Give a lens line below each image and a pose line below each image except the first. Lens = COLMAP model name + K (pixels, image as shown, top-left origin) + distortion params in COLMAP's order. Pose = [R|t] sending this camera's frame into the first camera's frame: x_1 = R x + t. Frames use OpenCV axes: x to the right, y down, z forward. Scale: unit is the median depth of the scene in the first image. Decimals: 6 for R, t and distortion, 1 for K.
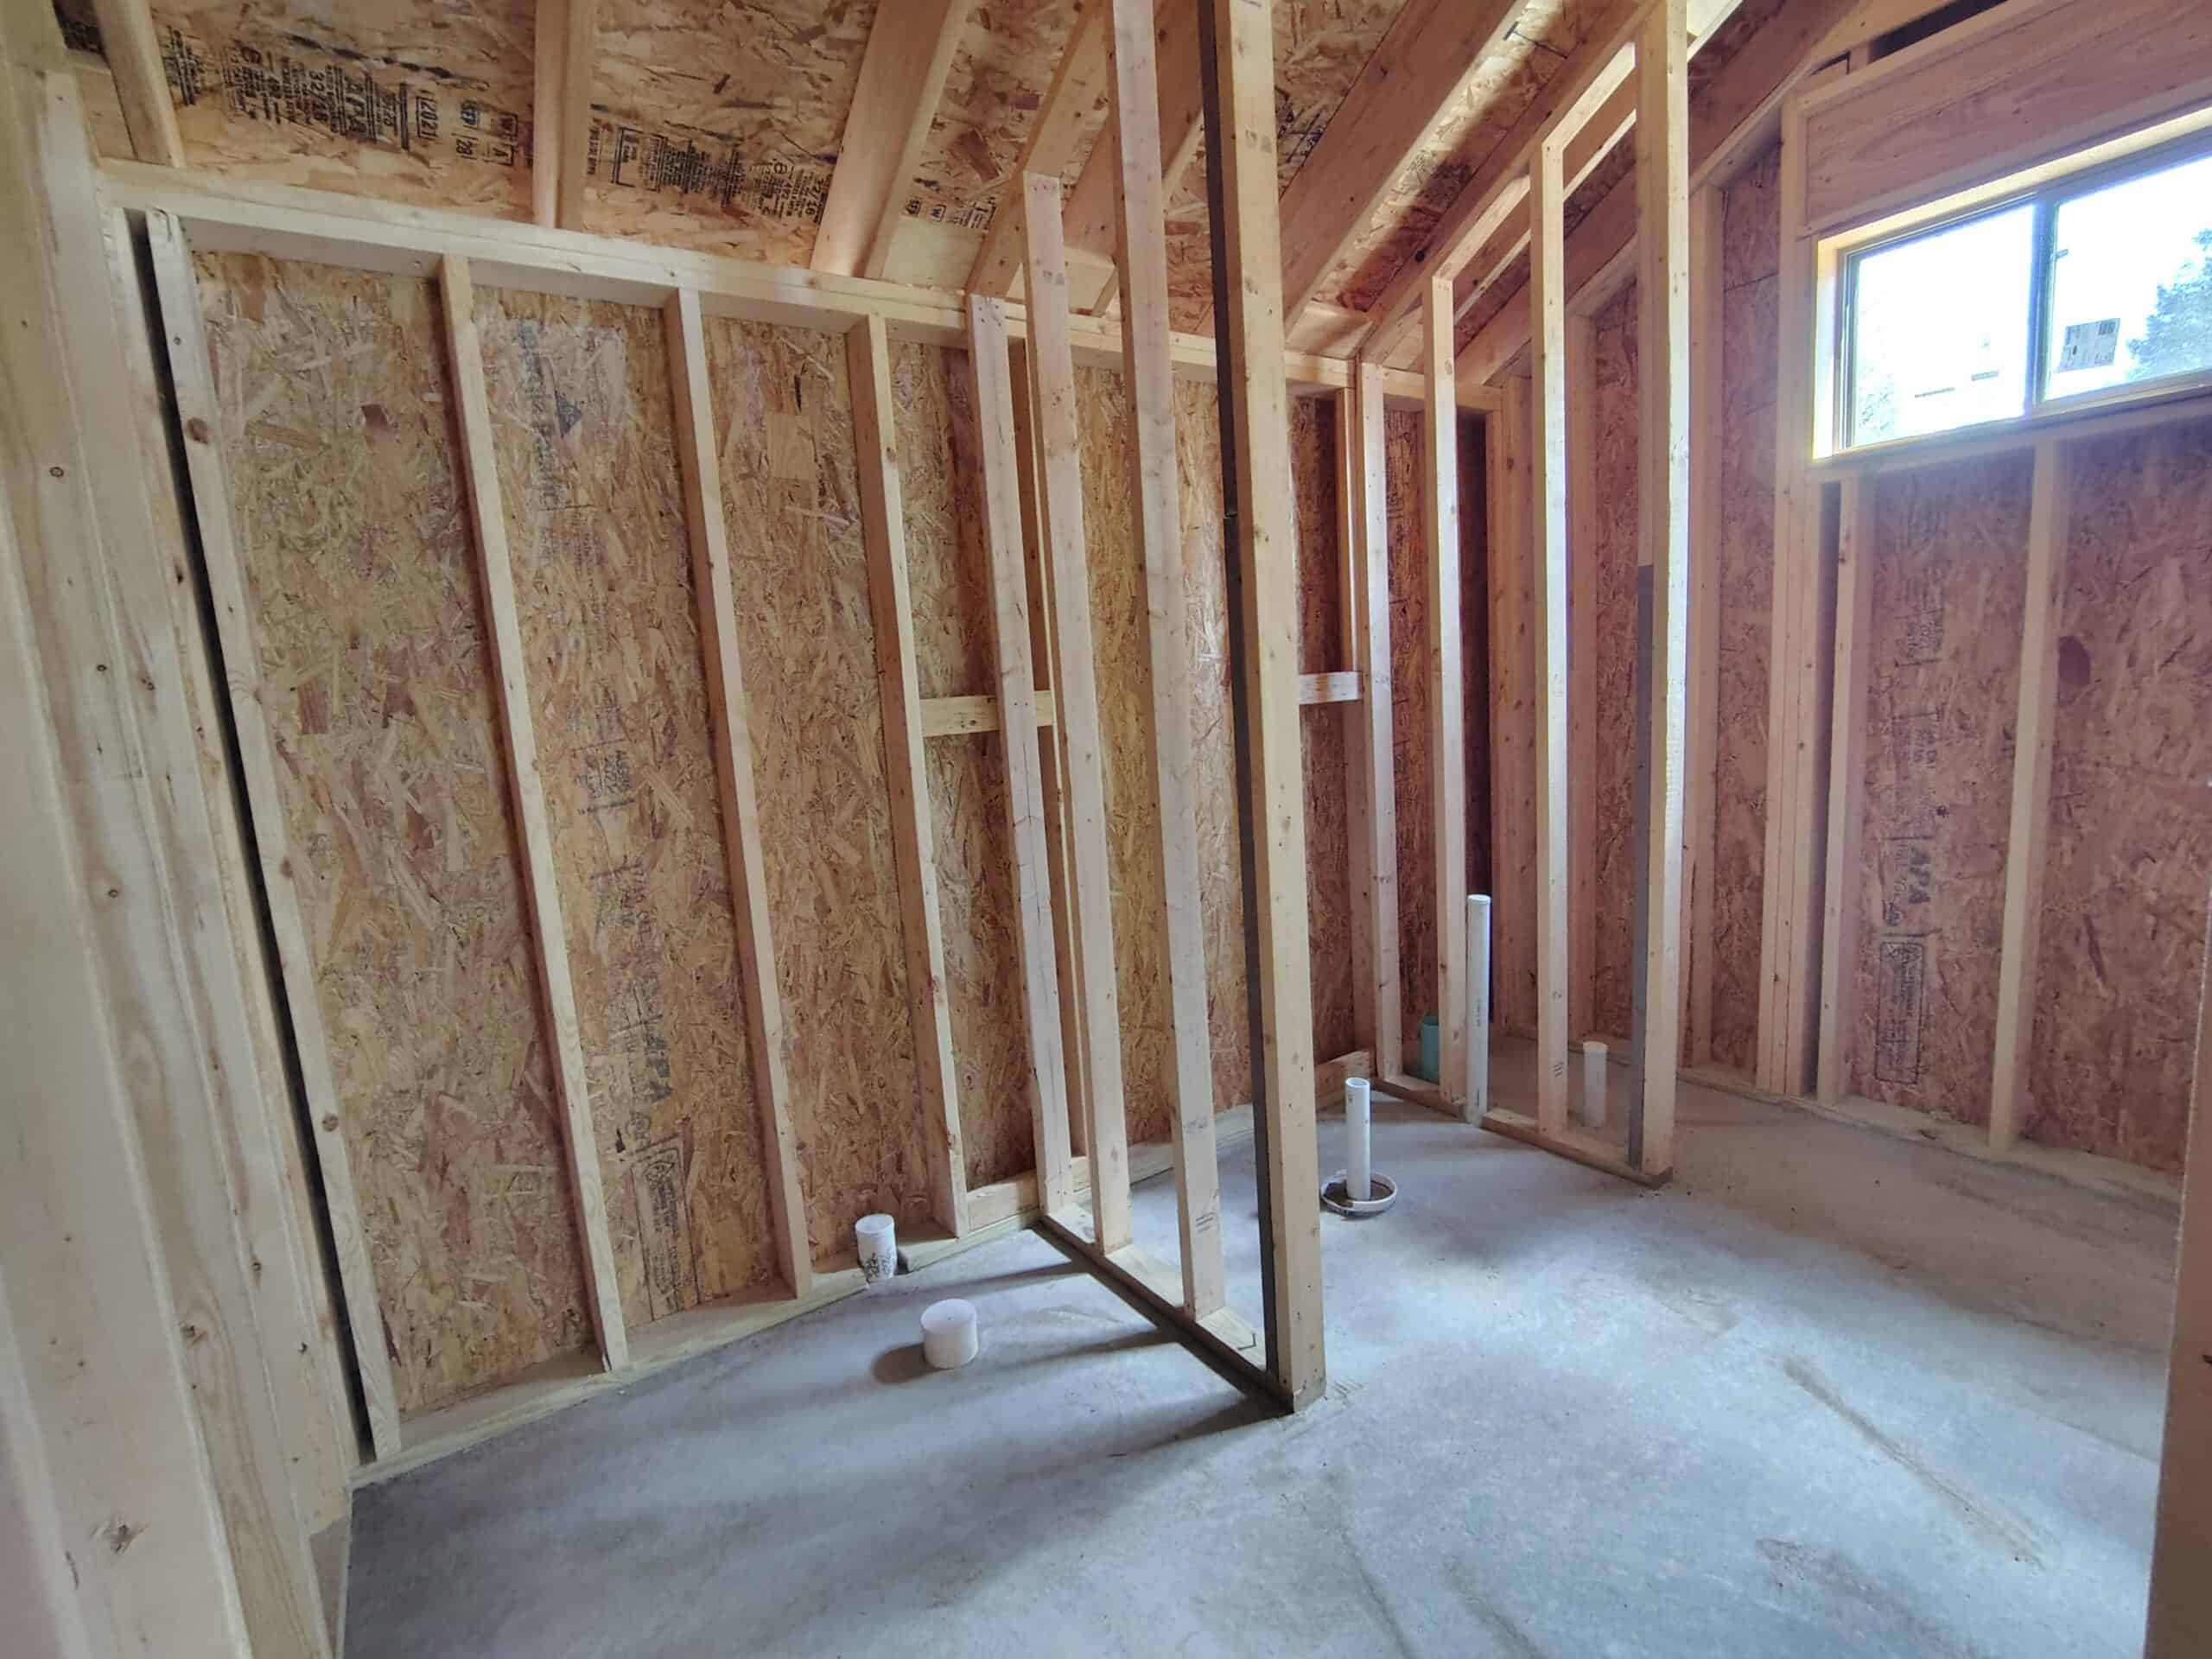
lens RADIAL K [[1044.0, 0, 1106.5], [0, 1044.0, 832.7], [0, 0, 1]] dist [-0.010524, 0.001884]
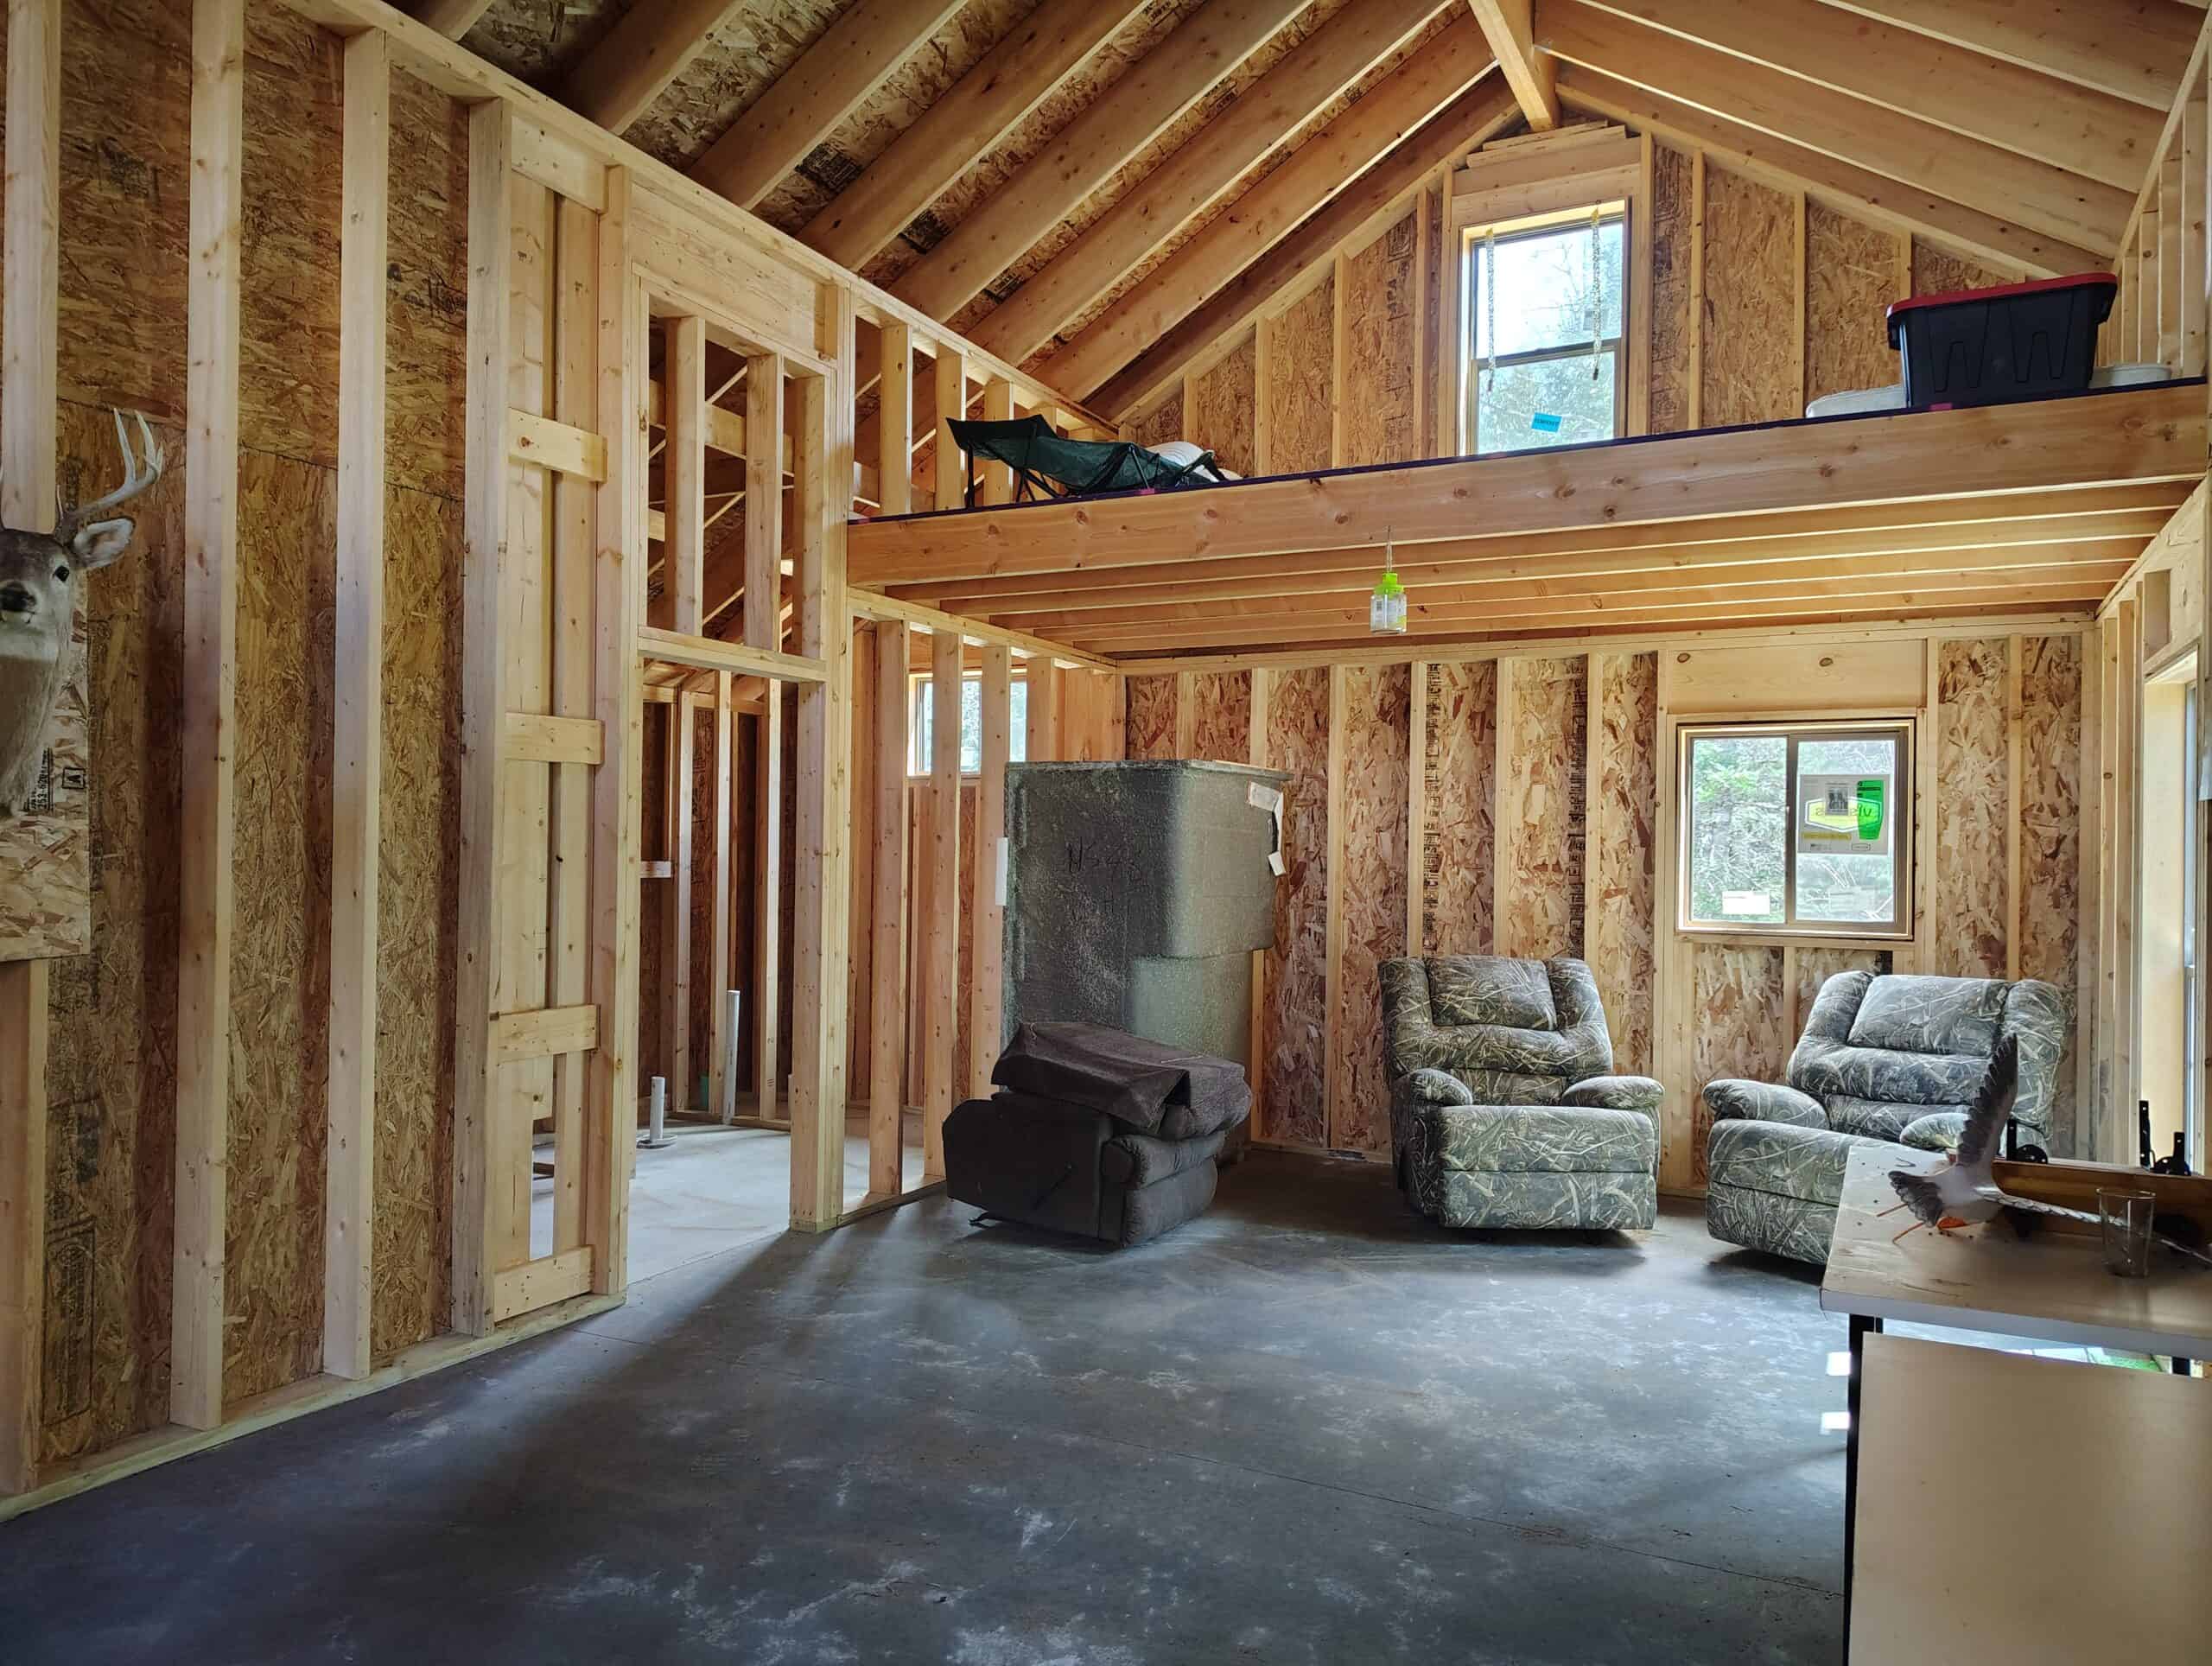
lens RADIAL K [[1505.4, 0, 1104.3], [0, 1505.4, 848.2], [0, 0, 1]] dist [-0.010188, -0.035186]
pose [[0.871081, 0.079089, 0.484730, -0.438598], [-0.002992, 0.987785, -0.155791, 0.267527], [-0.491130, 0.134256, 0.860678, -1.912388]]
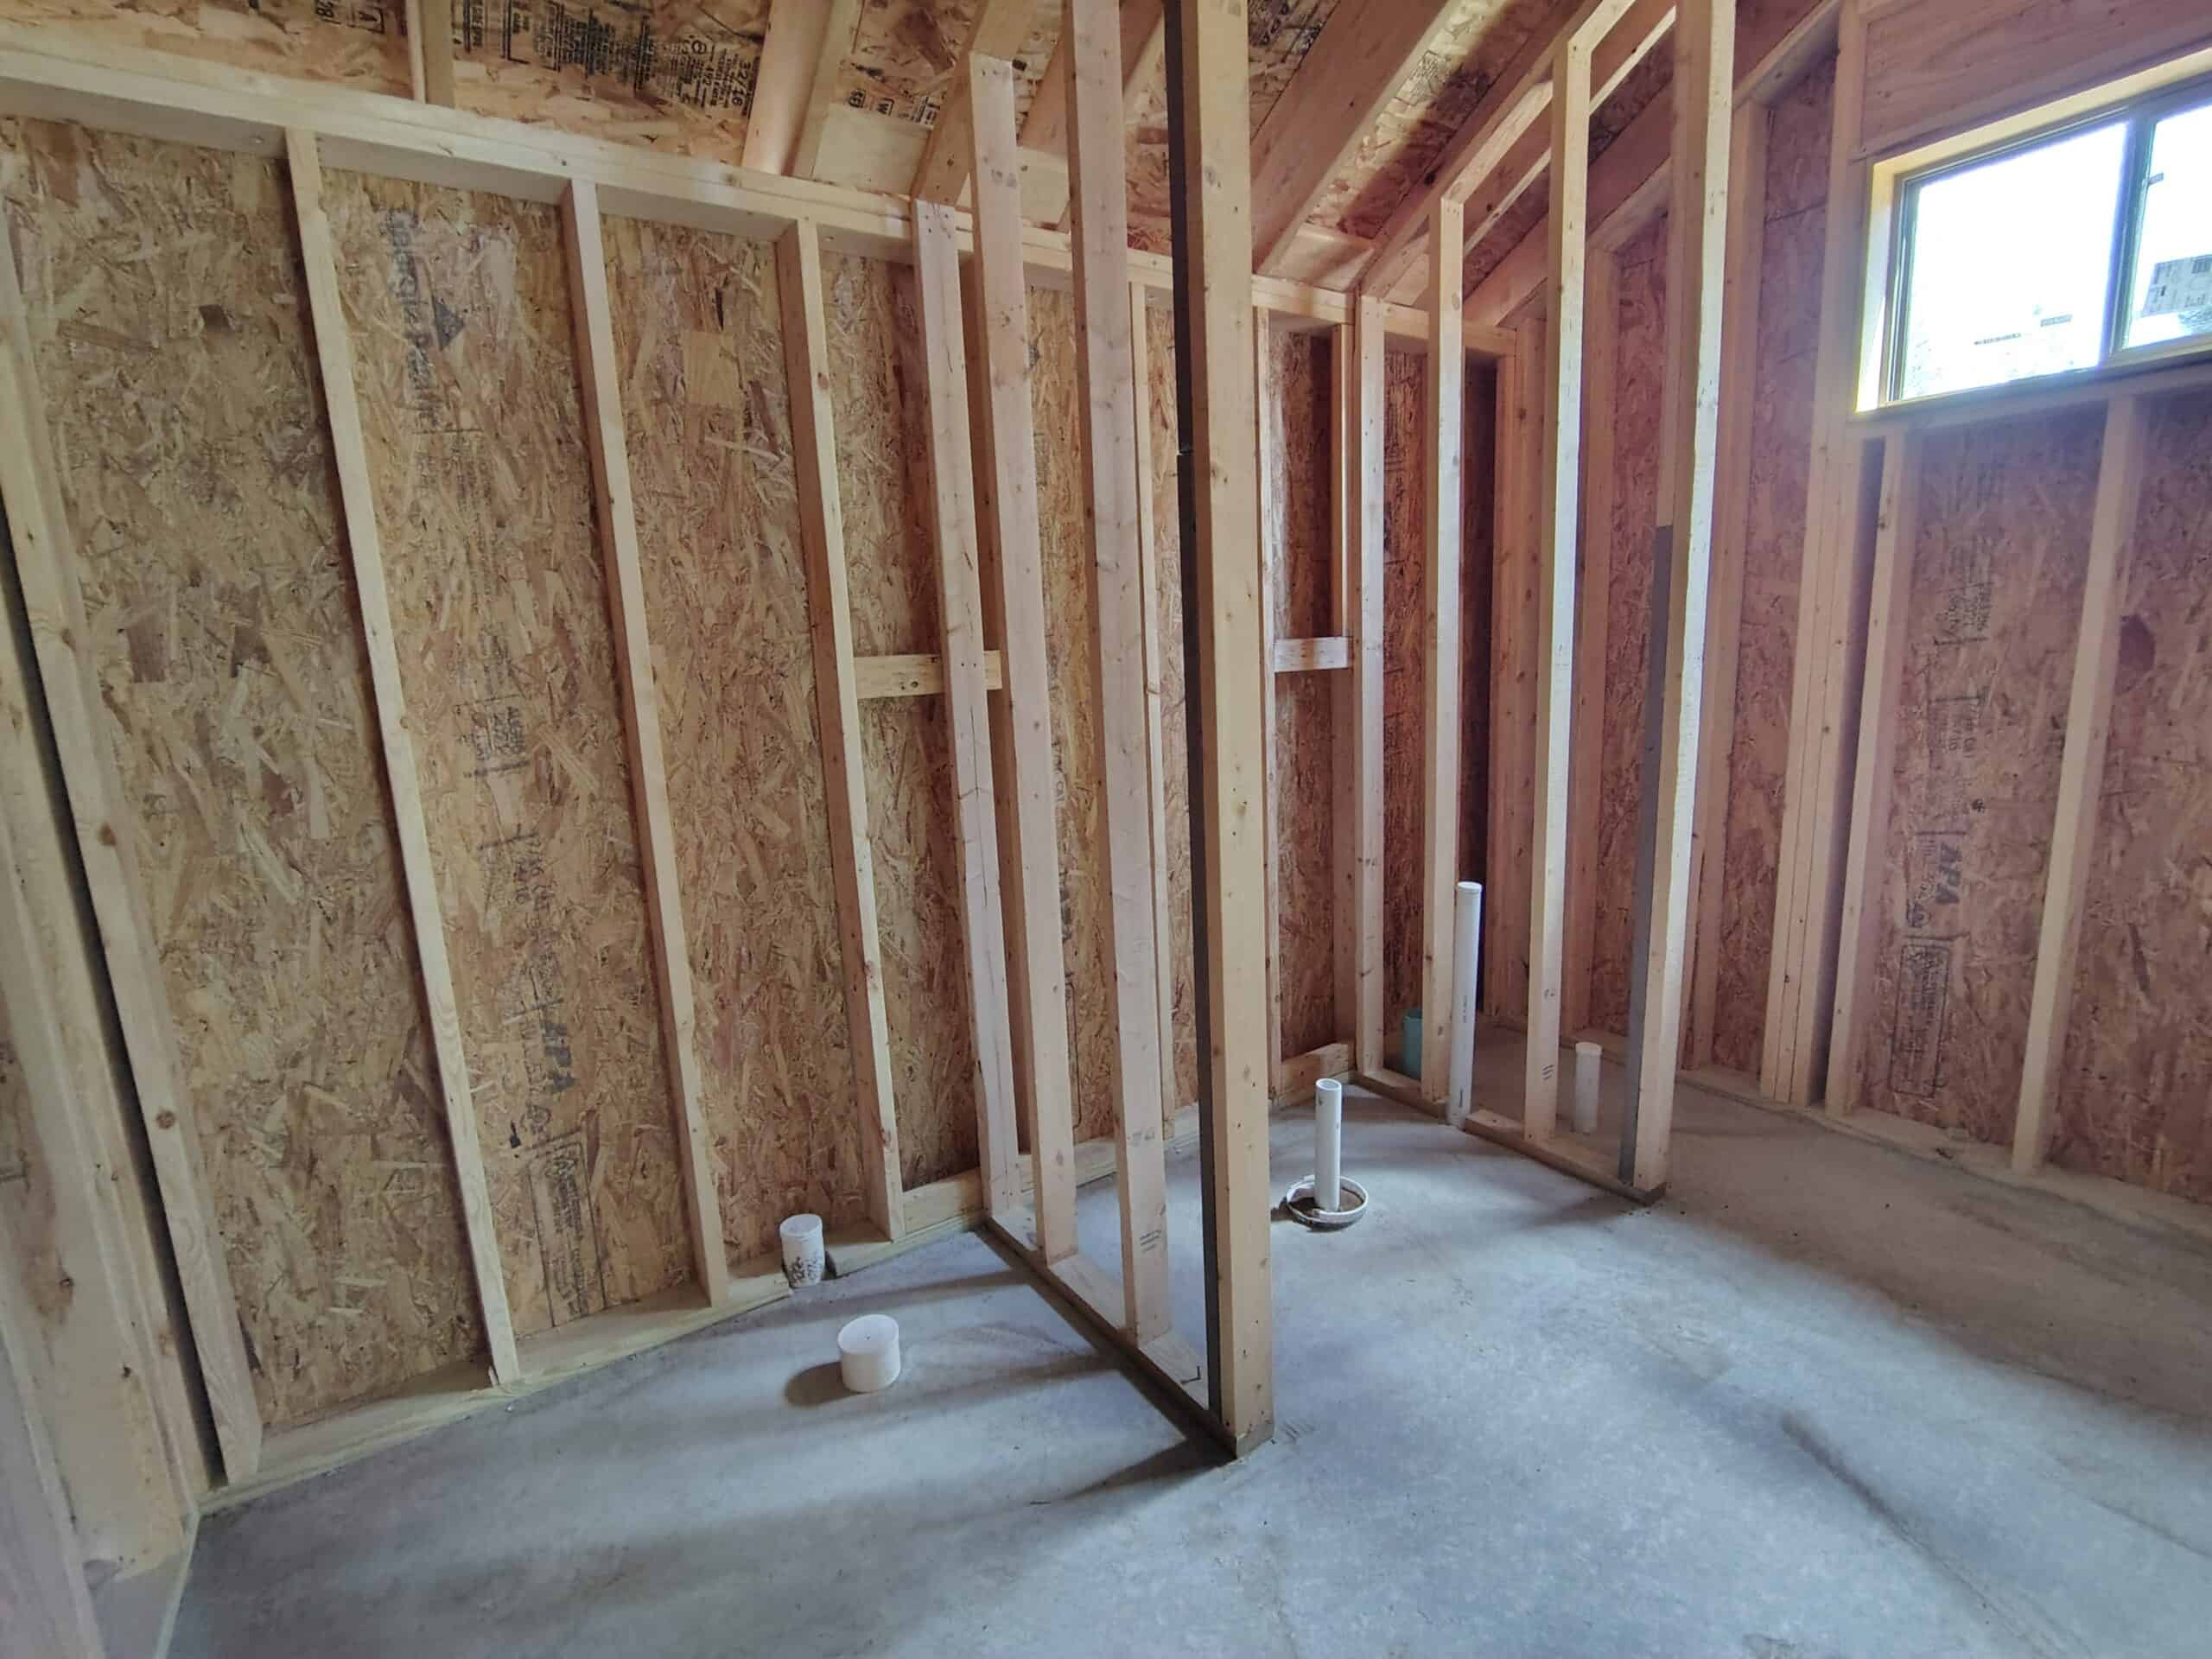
lens RADIAL K [[1044.0, 0, 1107.1], [0, 1044.0, 832.0], [0, 0, 1]] dist [-0.010524, 0.001884]
pose [[0.999721, 0.023272, -0.003994, 0.046275], [-0.023109, 0.999053, 0.036873, -0.014770], [0.004848, -0.036771, 0.999312, 0.090748]]
